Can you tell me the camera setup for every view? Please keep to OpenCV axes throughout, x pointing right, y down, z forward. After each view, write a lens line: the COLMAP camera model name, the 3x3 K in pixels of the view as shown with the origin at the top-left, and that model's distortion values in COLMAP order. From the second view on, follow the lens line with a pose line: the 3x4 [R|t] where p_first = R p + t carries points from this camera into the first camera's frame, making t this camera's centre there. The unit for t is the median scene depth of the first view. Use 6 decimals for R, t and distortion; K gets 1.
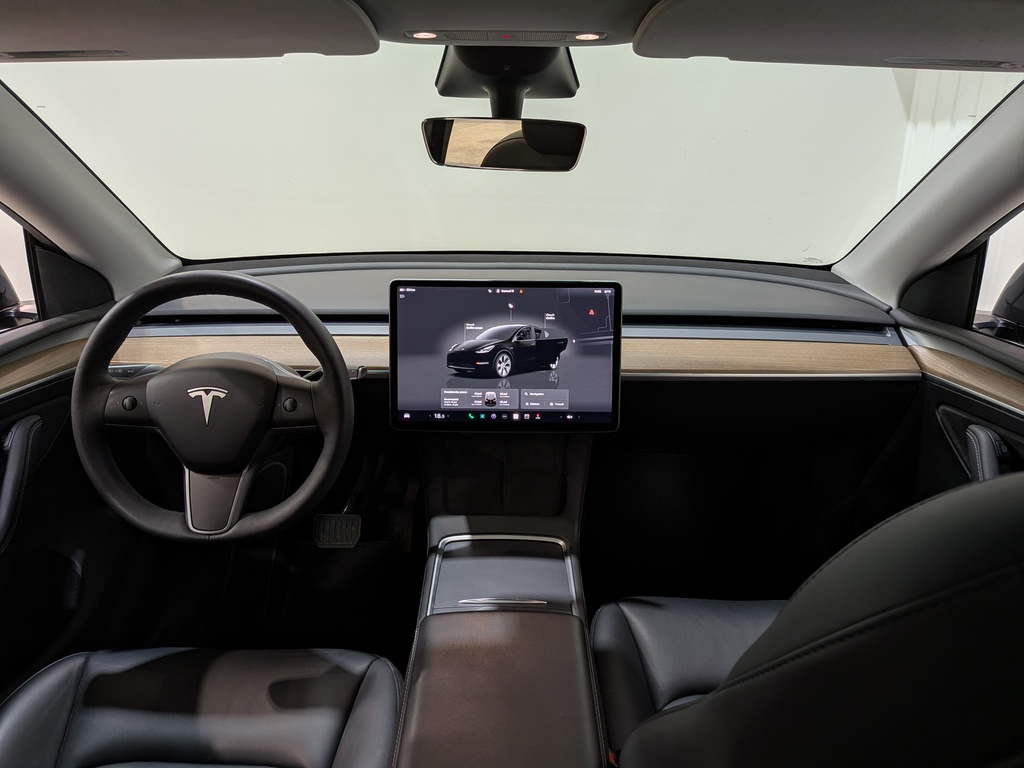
lens RADIAL K [[752.9, 0, 508.6], [0, 752.9, 388.7], [0, 0, 1]] dist [0.102577, -0.186082]
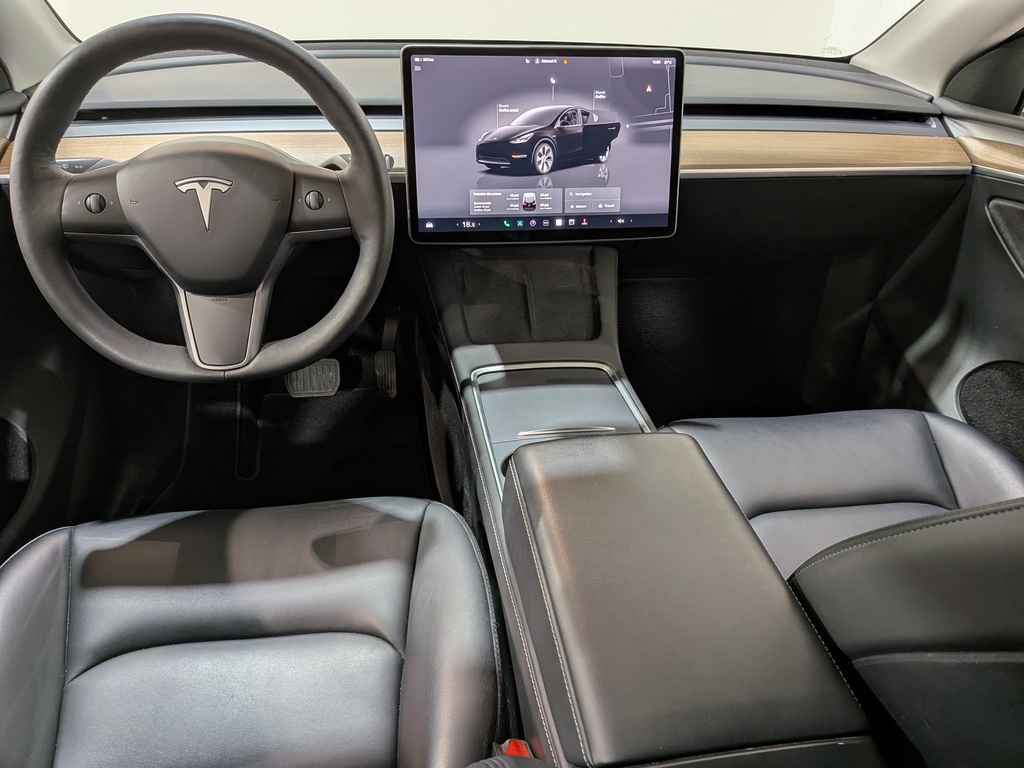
lens RADIAL K [[752.9, 0, 508.6], [0, 752.9, 388.7], [0, 0, 1]] dist [0.102577, -0.186082]
pose [[0.987459, -0.060486, 0.145828, -0.182184], [0.032507, 0.981802, 0.187106, 0.059670], [-0.154492, -0.180020, 0.971455, 0.151944]]
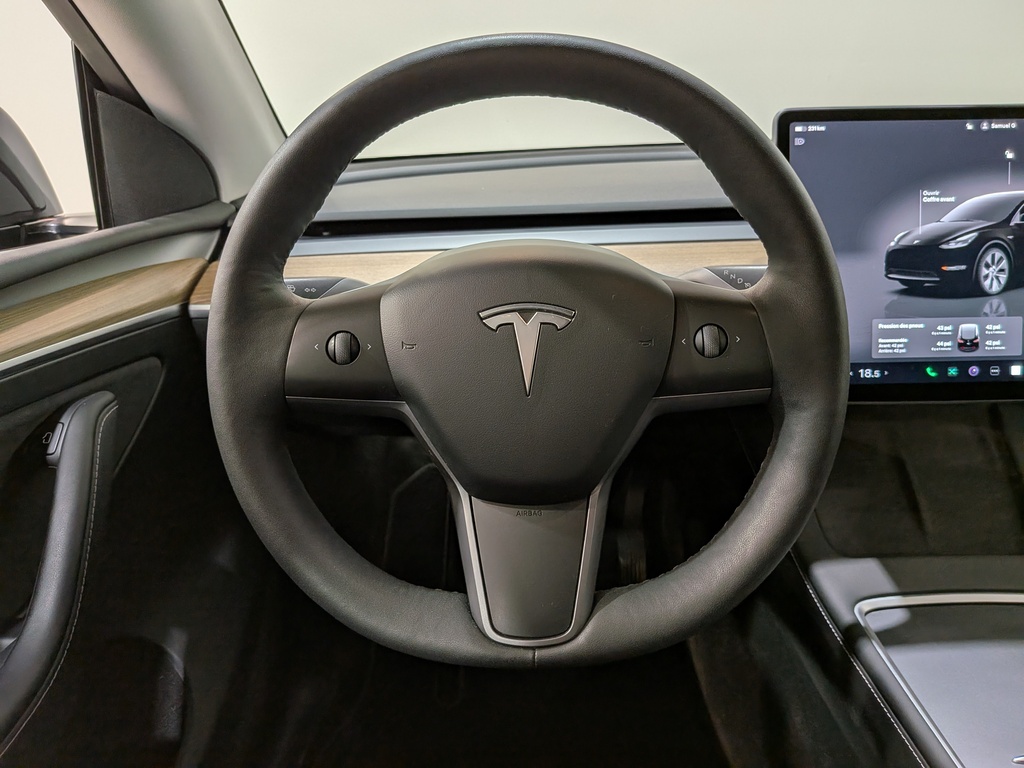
lens RADIAL K [[761.7, 0, 510.0], [0, 761.7, 366.5], [0, 0, 1]] dist [0.002465, -0.034284]
pose [[0.999511, -0.027457, -0.014970, -0.331668], [0.027234, 0.999518, -0.014884, 0.032803], [0.015371, 0.014469, 0.999777, 0.478072]]
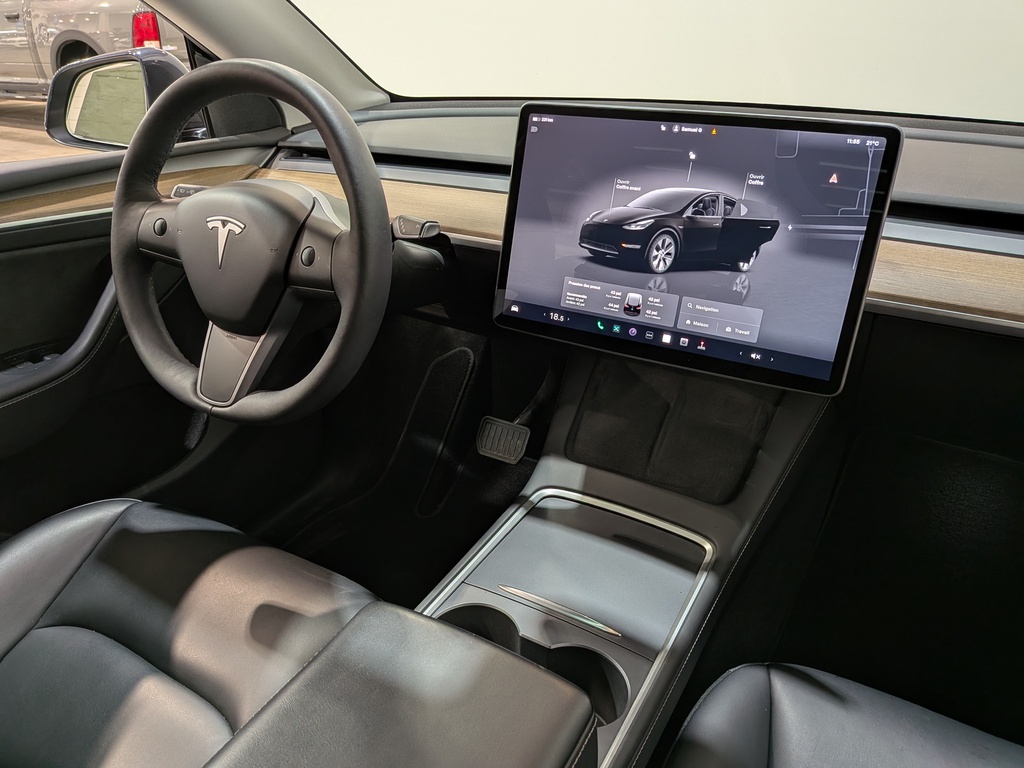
lens RADIAL K [[742.2, 0, 487.4], [0, 742.2, 388.6], [0, 0, 1]] dist [0.098218, -0.179219]
pose [[0.861538, 0.218962, -0.458048, 0.176595], [-0.161883, 0.973600, 0.160928, 0.001443], [0.481192, -0.064495, 0.874239, 0.381424]]
